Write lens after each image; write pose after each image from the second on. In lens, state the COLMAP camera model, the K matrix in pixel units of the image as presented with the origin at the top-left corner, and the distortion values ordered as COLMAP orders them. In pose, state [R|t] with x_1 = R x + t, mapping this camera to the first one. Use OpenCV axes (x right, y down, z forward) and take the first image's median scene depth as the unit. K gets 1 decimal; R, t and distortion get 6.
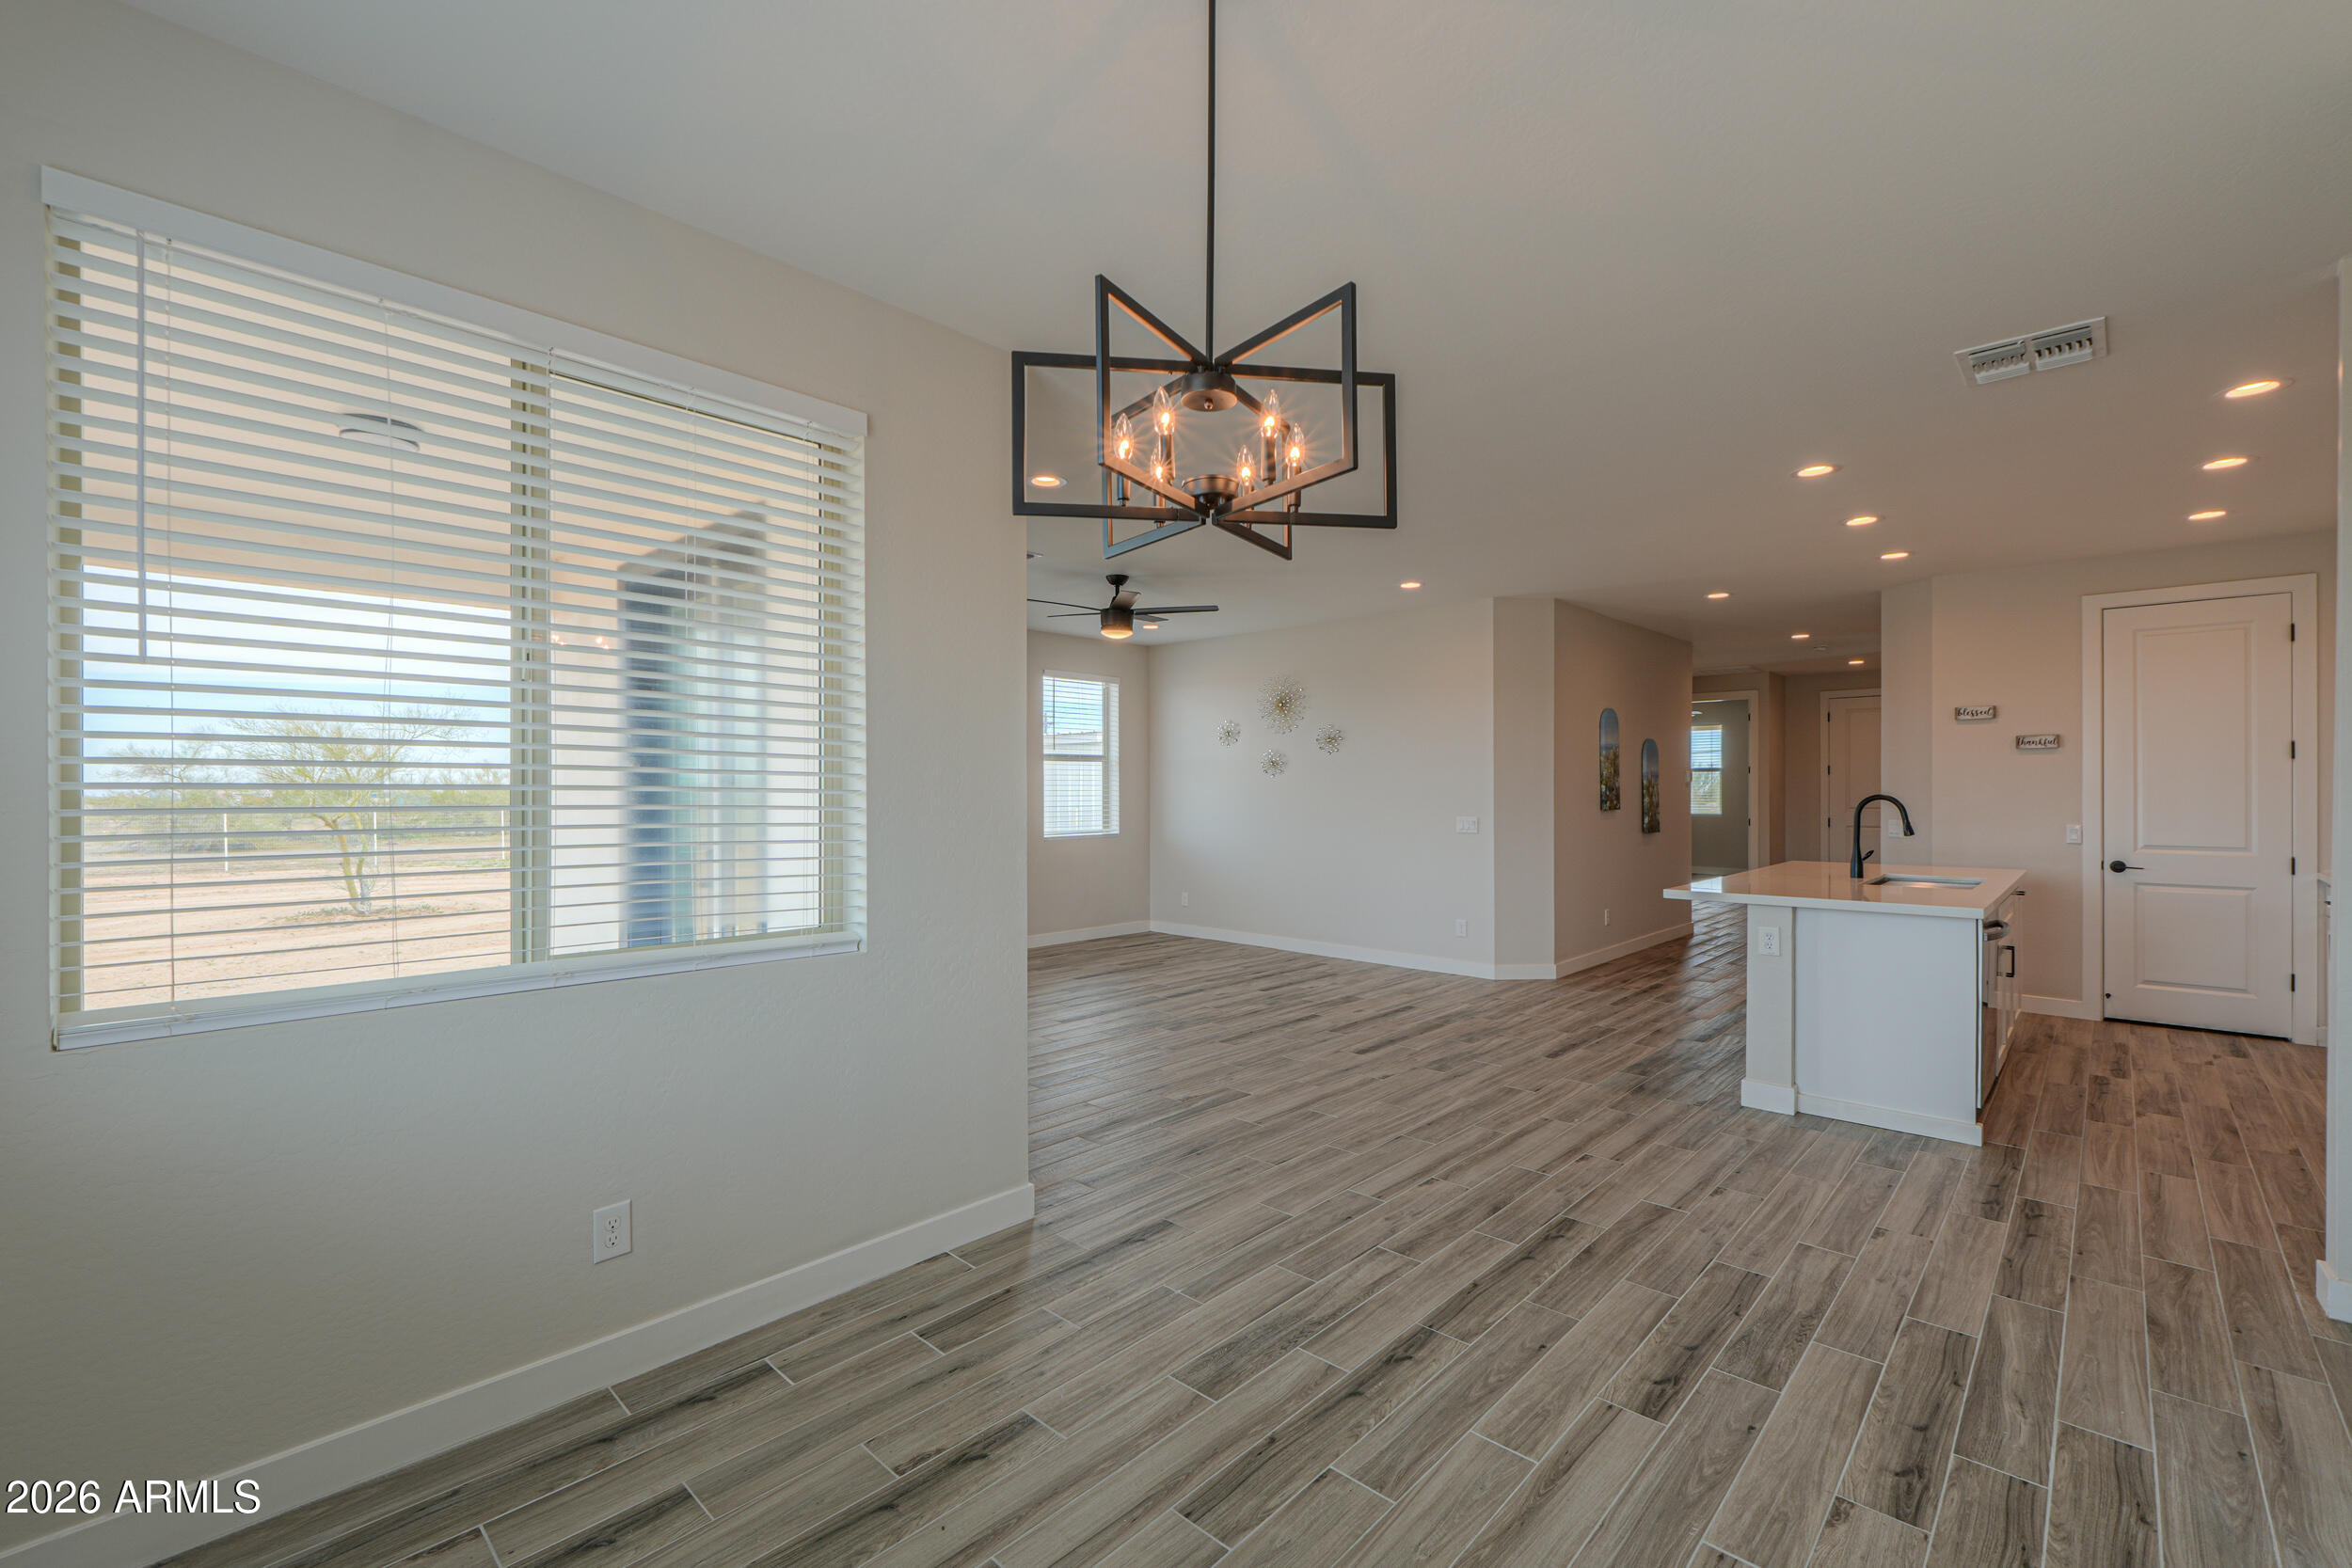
lens RADIAL K [[986.7, 0, 1188.8], [0, 986.7, 791.5], [0, 0, 1]] dist [-0.005136, 0.001152]
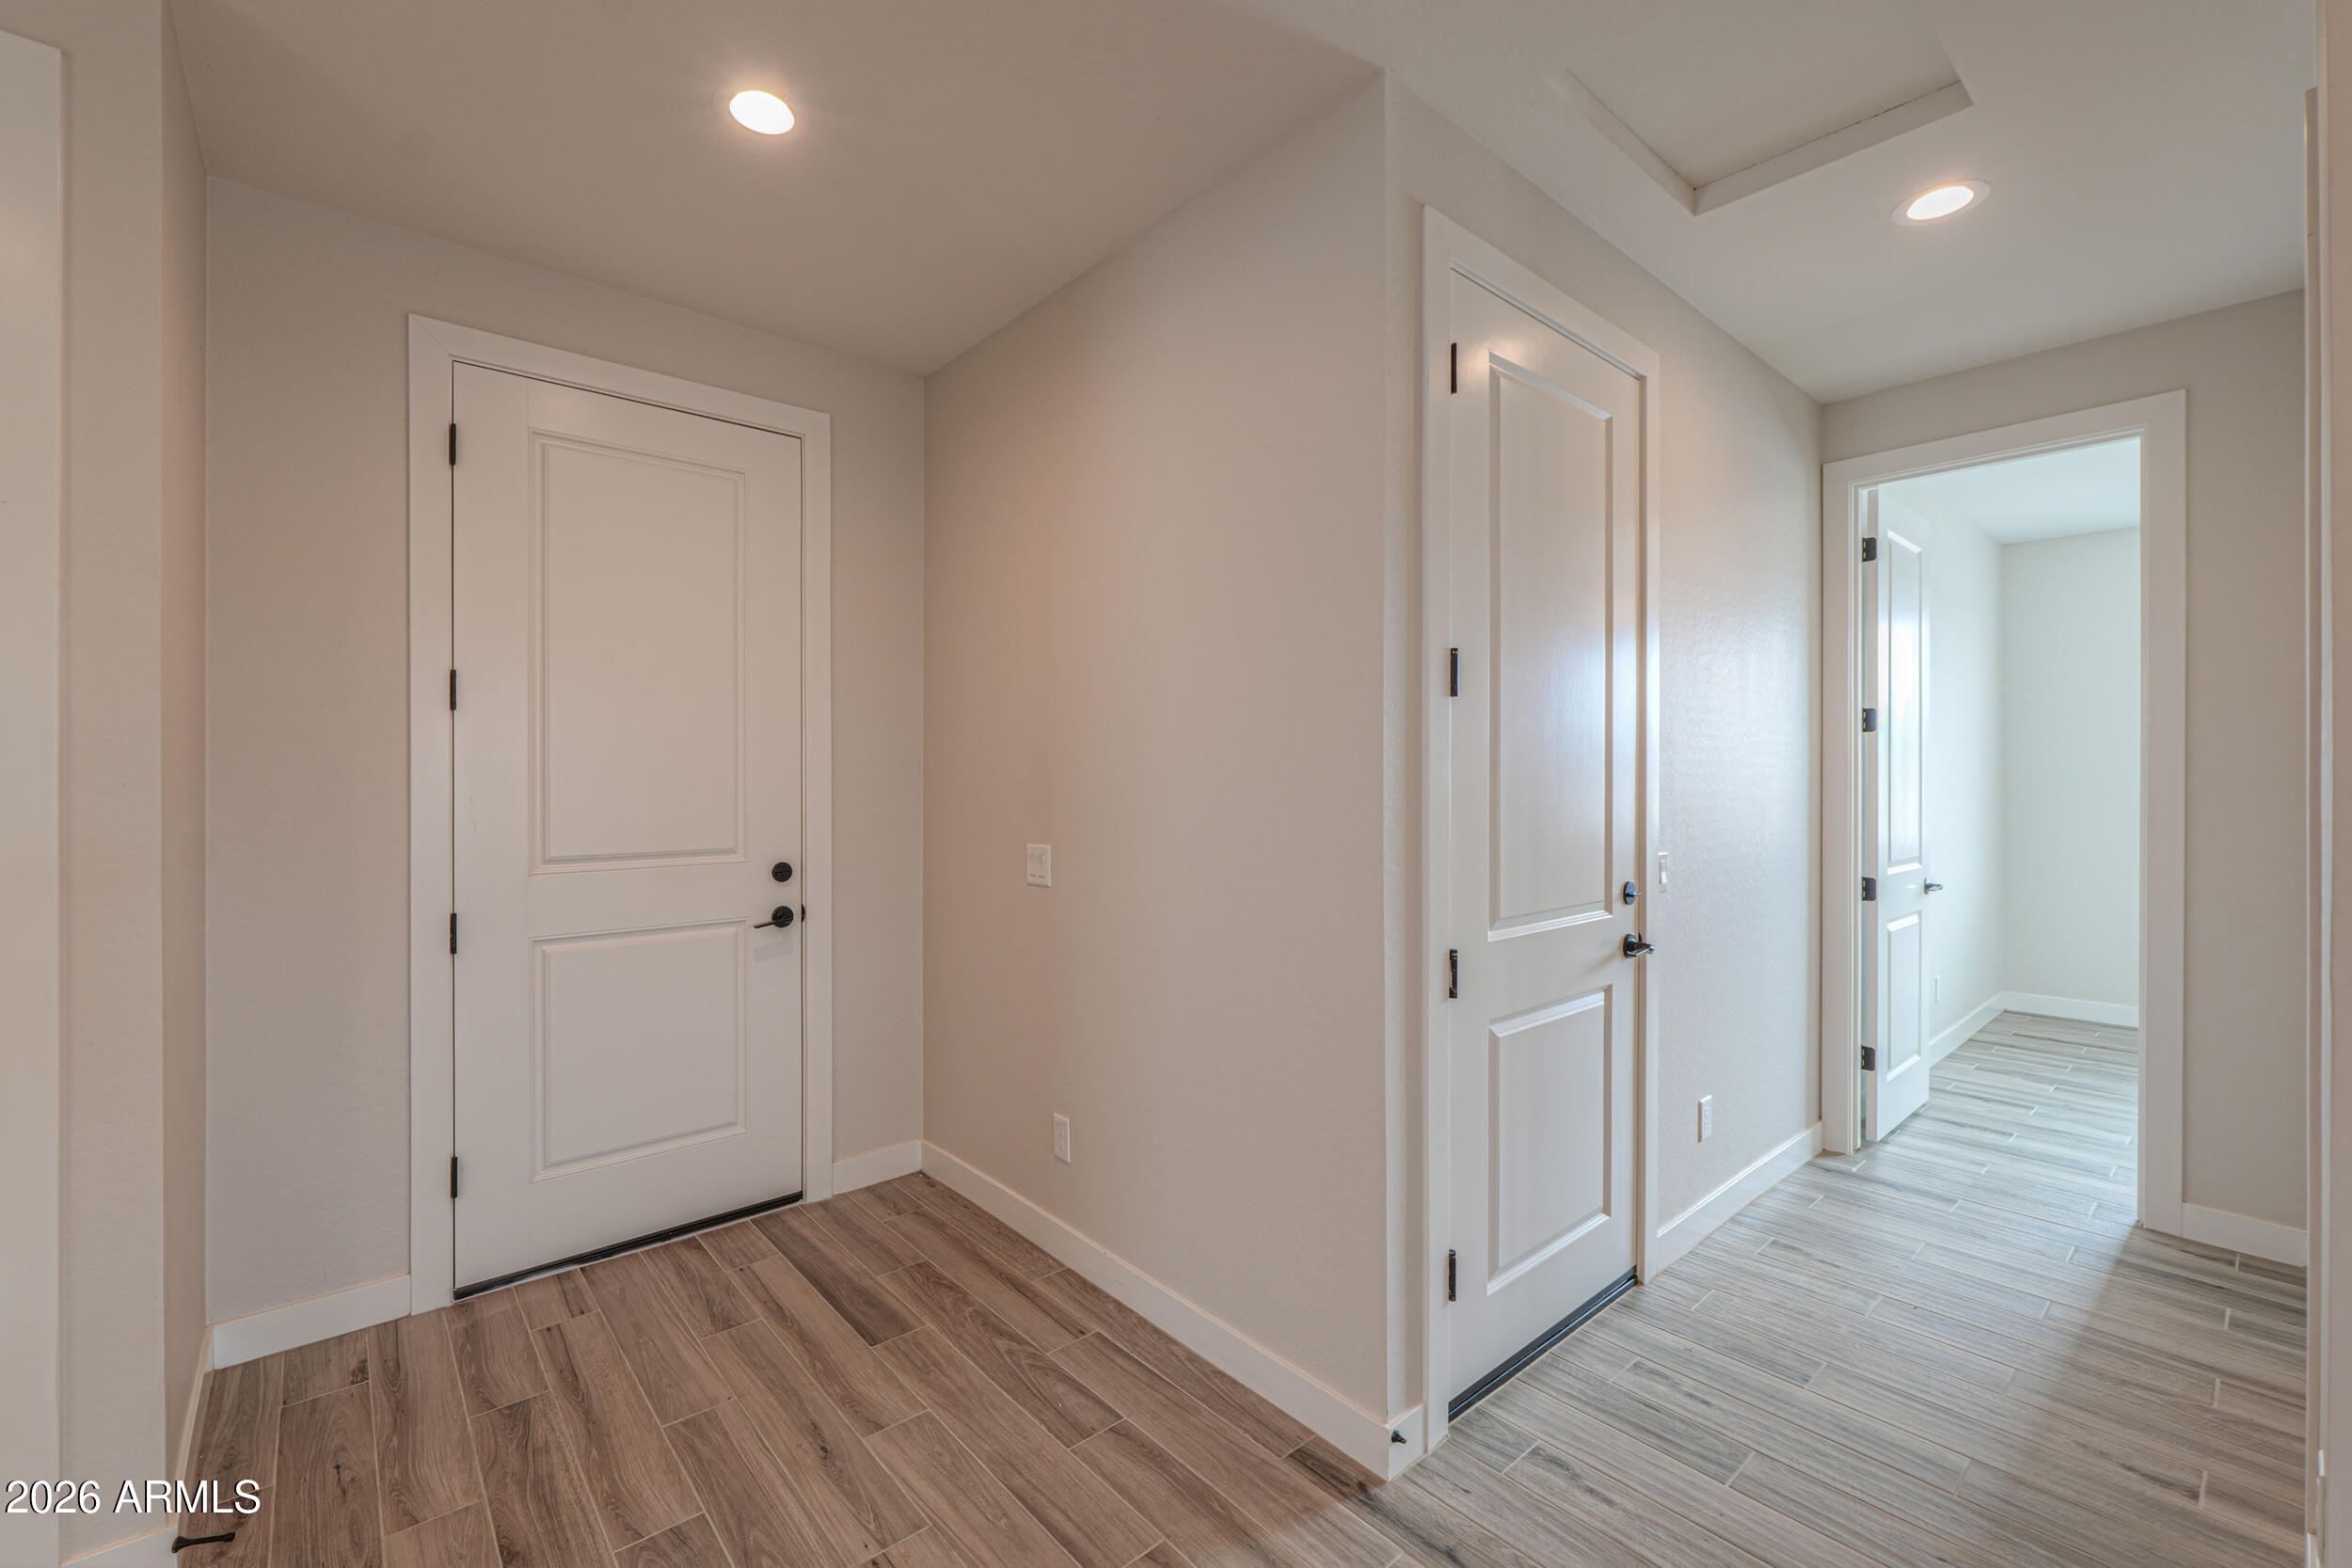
lens RADIAL K [[986.7, 0, 1147.0], [0, 986.7, 769.5], [0, 0, 1]] dist [-0.005136, 0.001152]
pose [[0.112689, 0.001193, 0.993630, 0.897211], [0.002179, 0.999997, -0.001448, -0.007730], [-0.993628, 0.002328, 0.112686, 1.634790]]
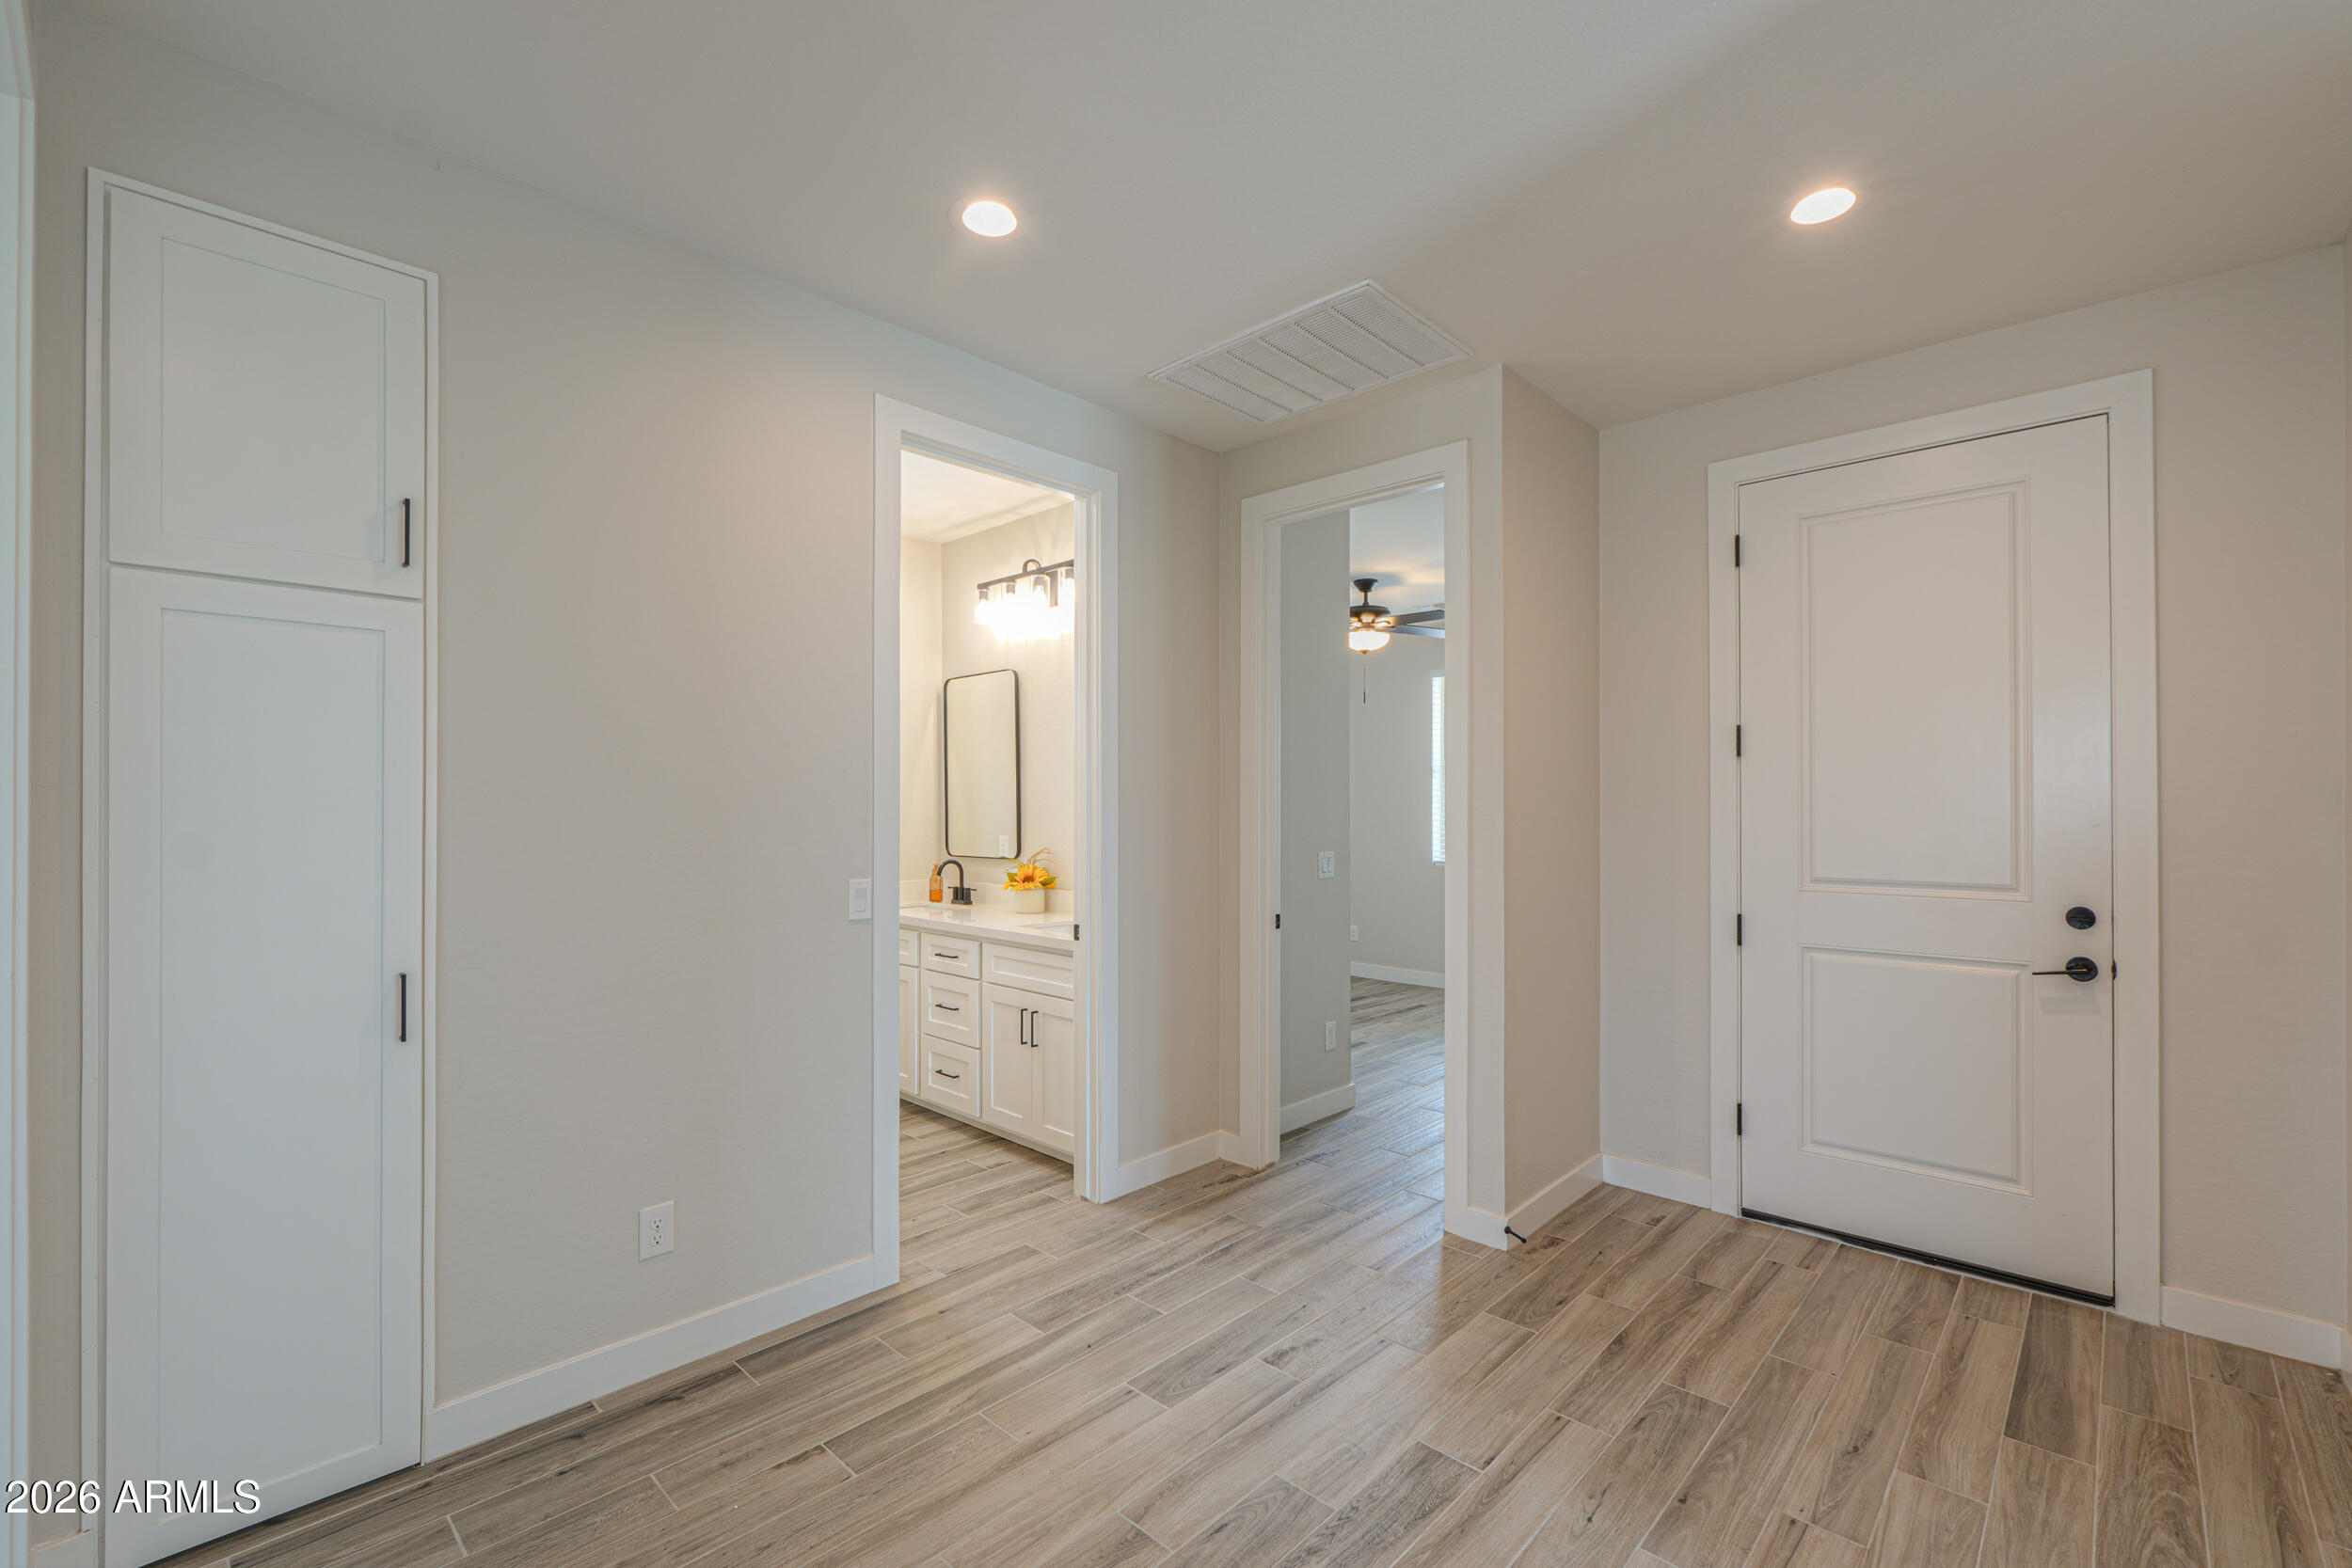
lens RADIAL K [[986.7, 0, 1187.0], [0, 986.7, 804.2], [0, 0, 1]] dist [-0.005136, 0.001152]
pose [[0.999977, 0.002405, -0.006265, 0.982312], [-0.002458, 0.999961, -0.008470, -0.002614], [0.006245, 0.008485, 0.999944, 1.428324]]
